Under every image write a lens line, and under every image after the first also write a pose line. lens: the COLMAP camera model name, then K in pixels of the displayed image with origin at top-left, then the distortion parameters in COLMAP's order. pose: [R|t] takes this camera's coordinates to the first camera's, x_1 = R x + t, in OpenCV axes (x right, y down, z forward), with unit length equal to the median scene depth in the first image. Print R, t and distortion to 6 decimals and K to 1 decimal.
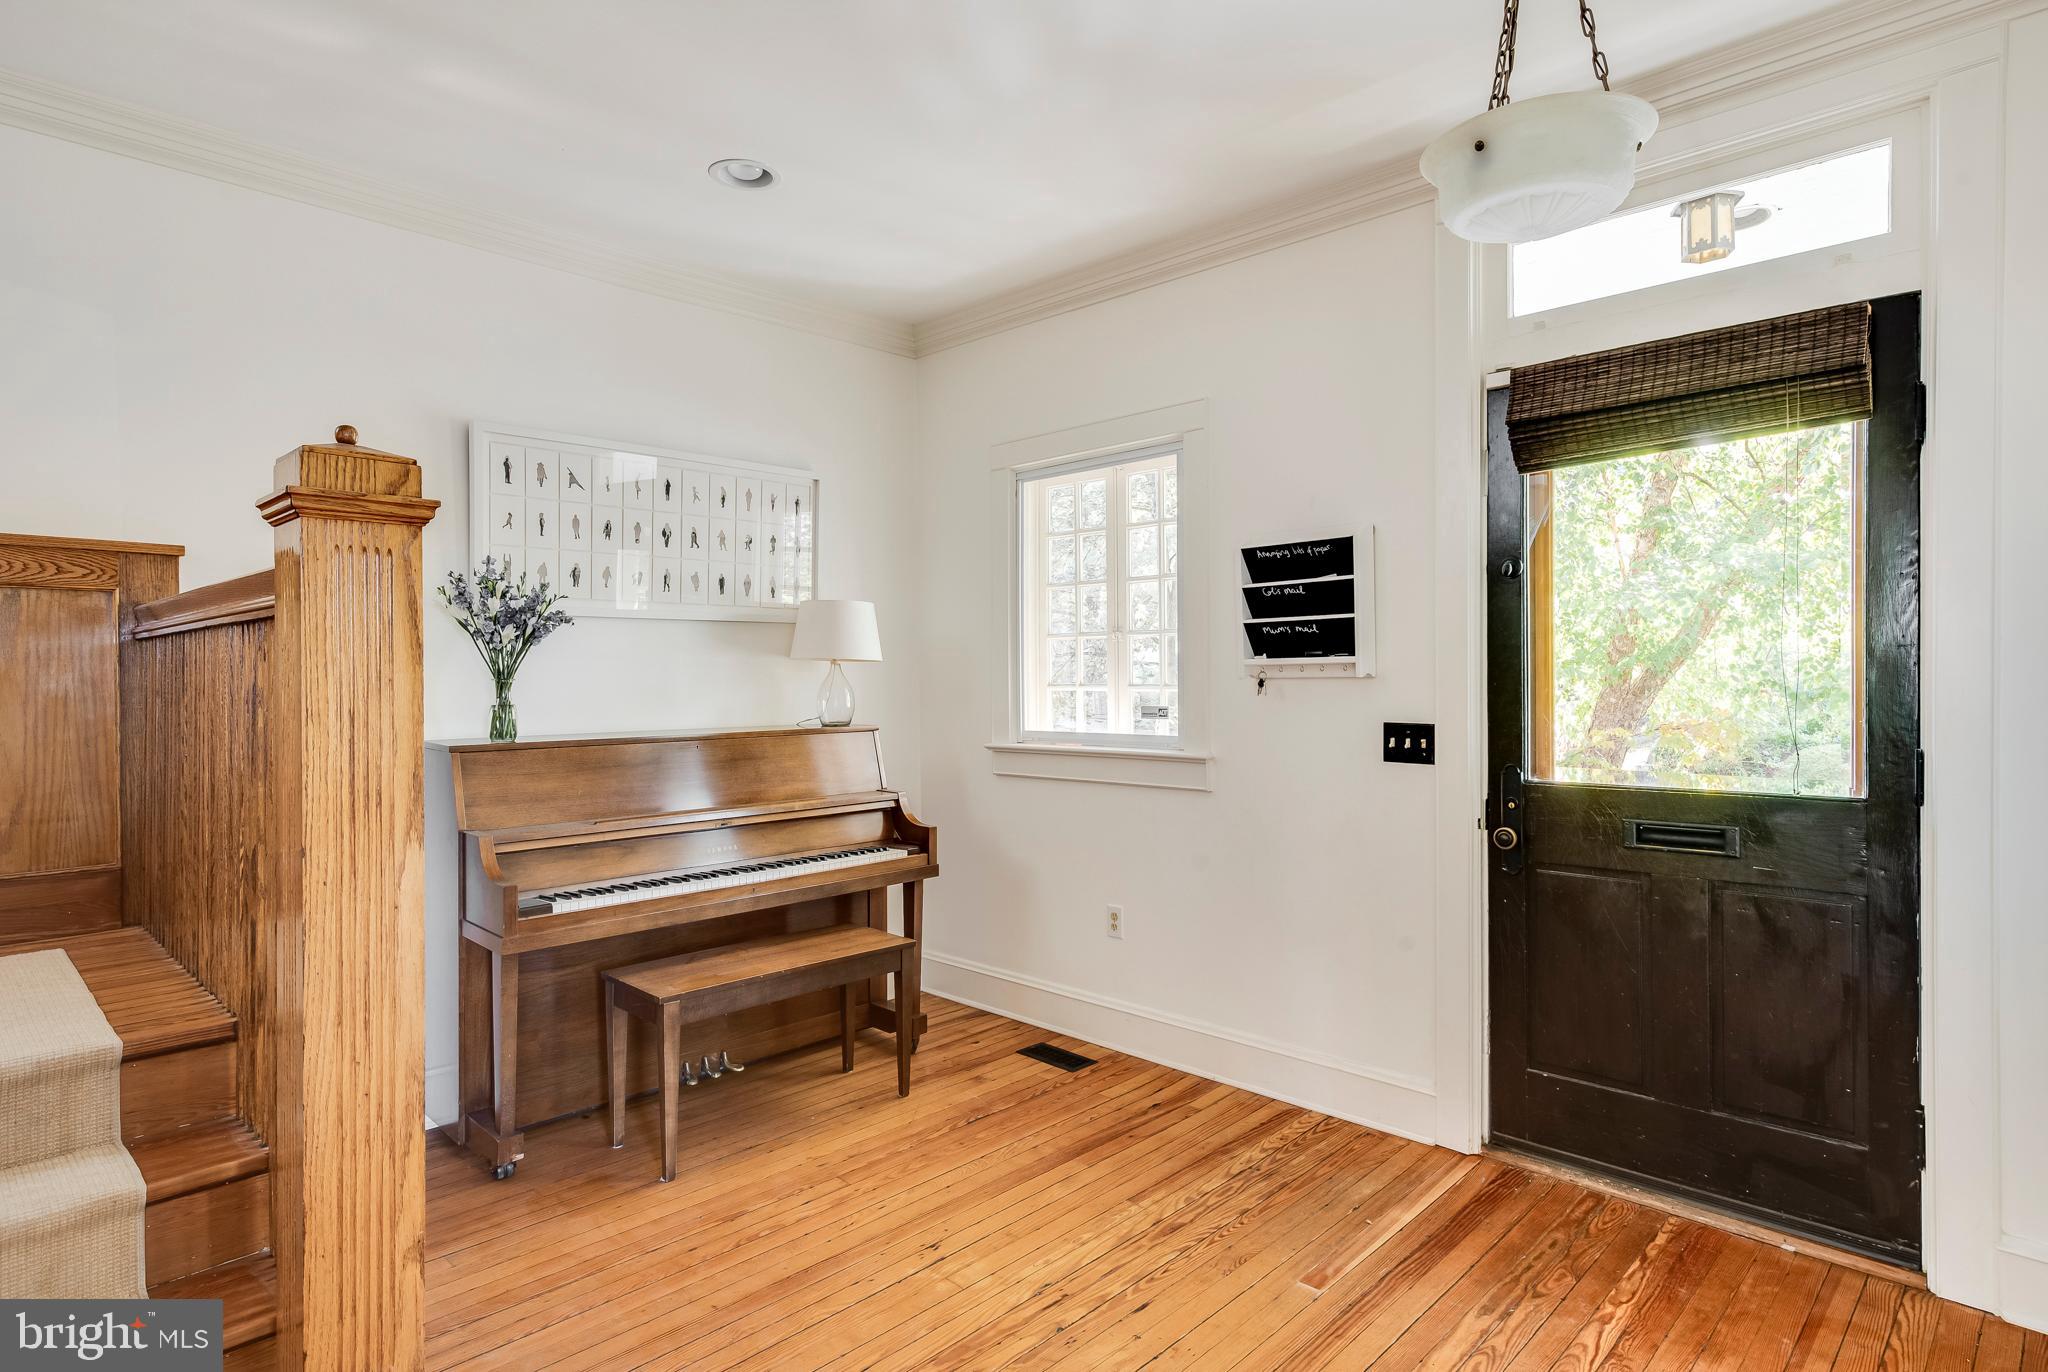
lens RADIAL K [[1111.5, 0, 1022.7], [0, 1111.5, 696.3], [0, 0, 1]] dist [0.020417, -0.006831]
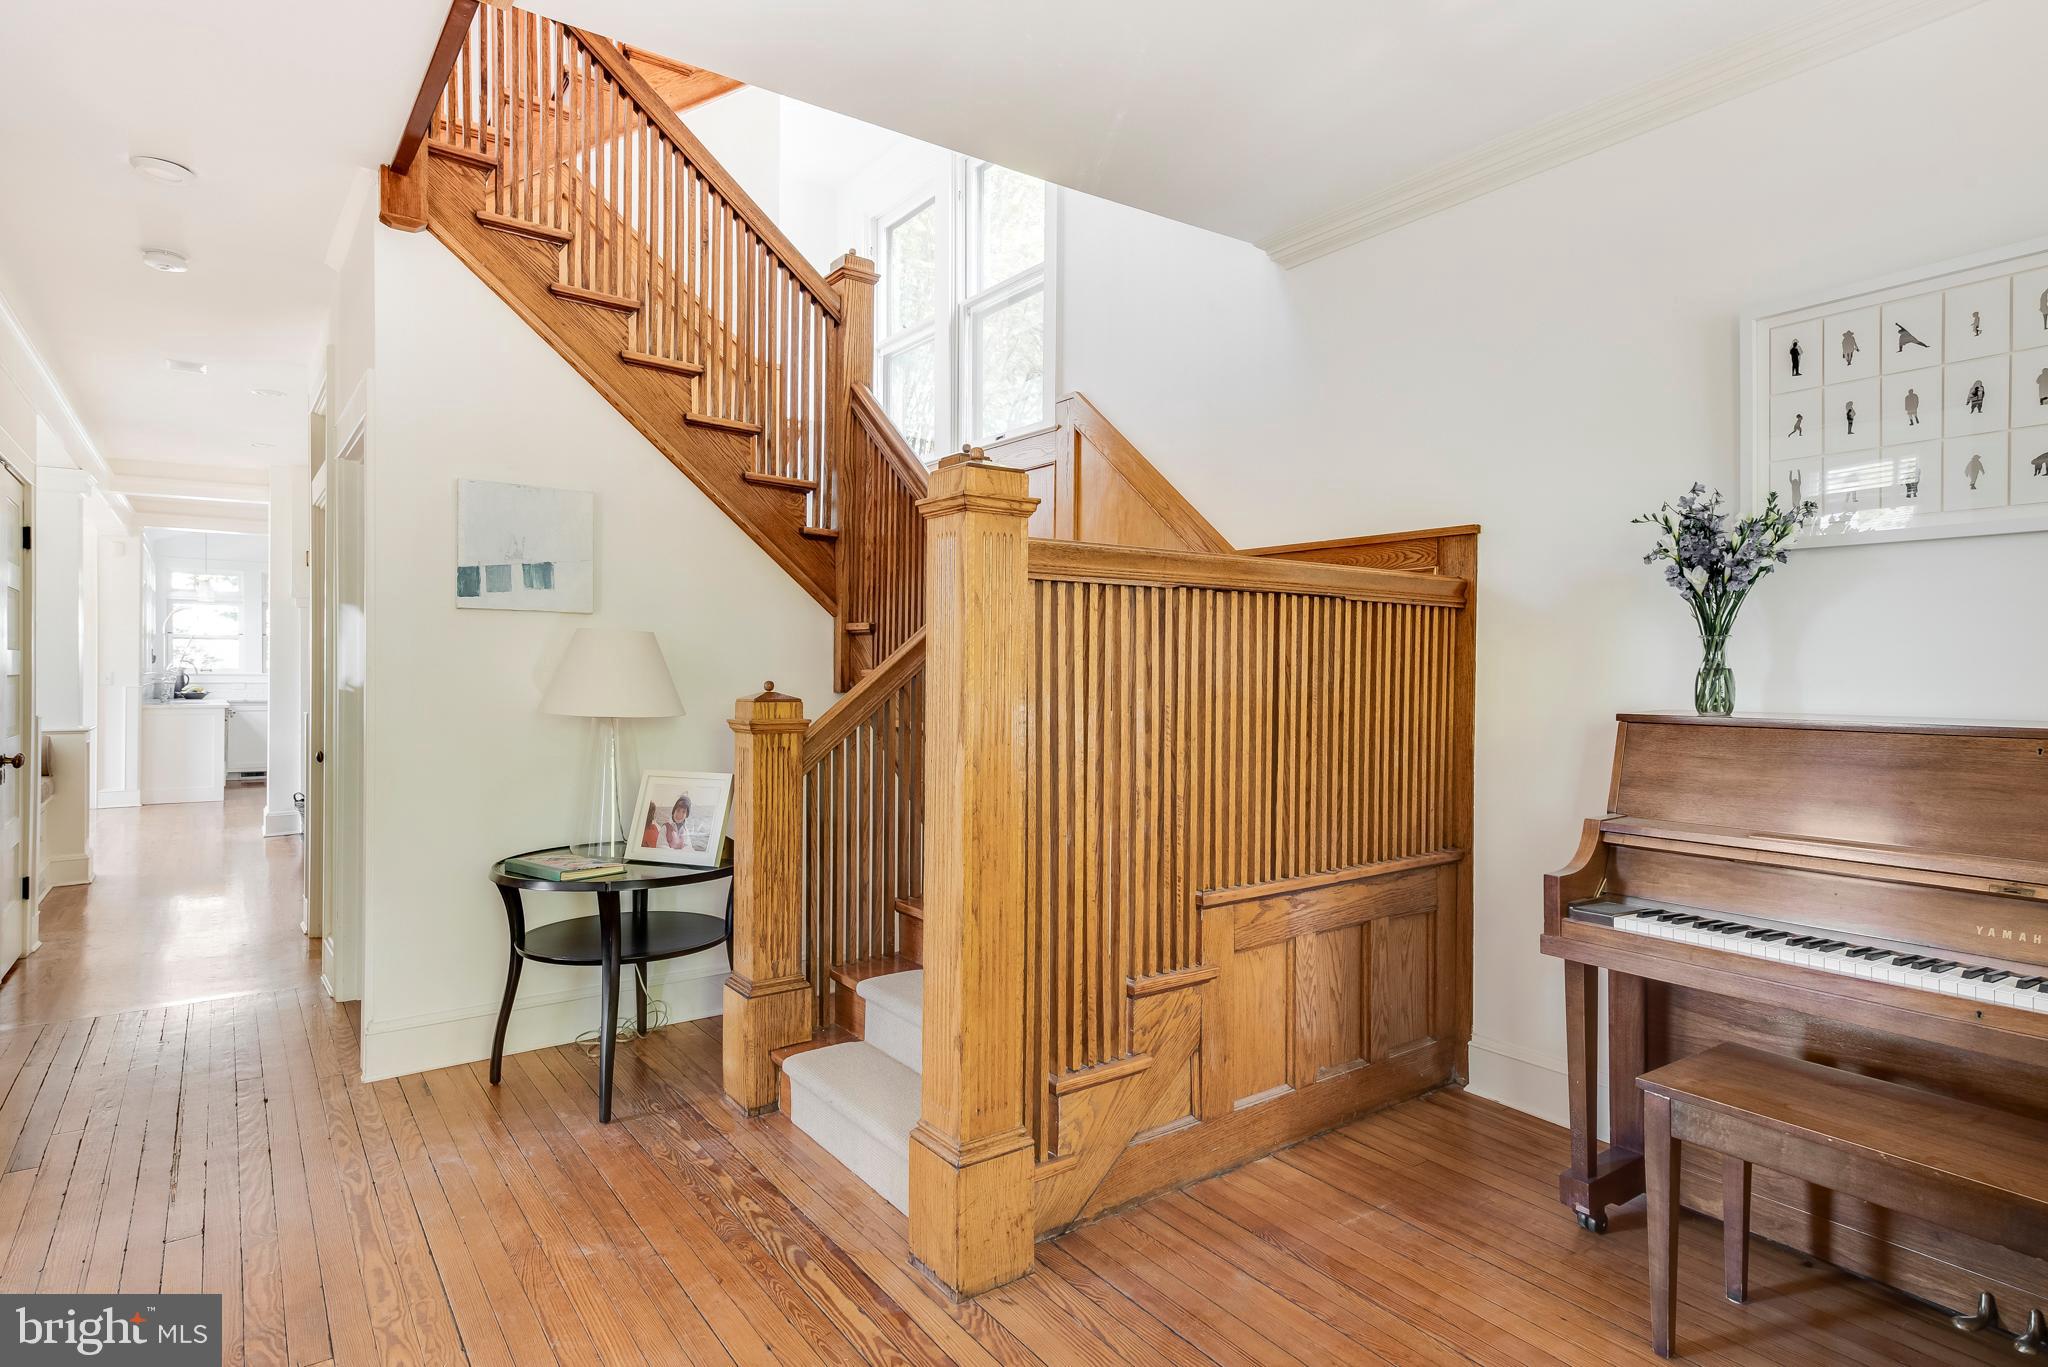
lens RADIAL K [[1111.5, 0, 981.8], [0, 1111.5, 673.5], [0, 0, 1]] dist [0.020417, -0.006831]
pose [[-0.187619, 0.008700, -0.982203, 0.401774], [-0.015051, 0.999818, 0.011731, 0.009337], [0.982127, 0.016984, -0.187454, 0.636399]]
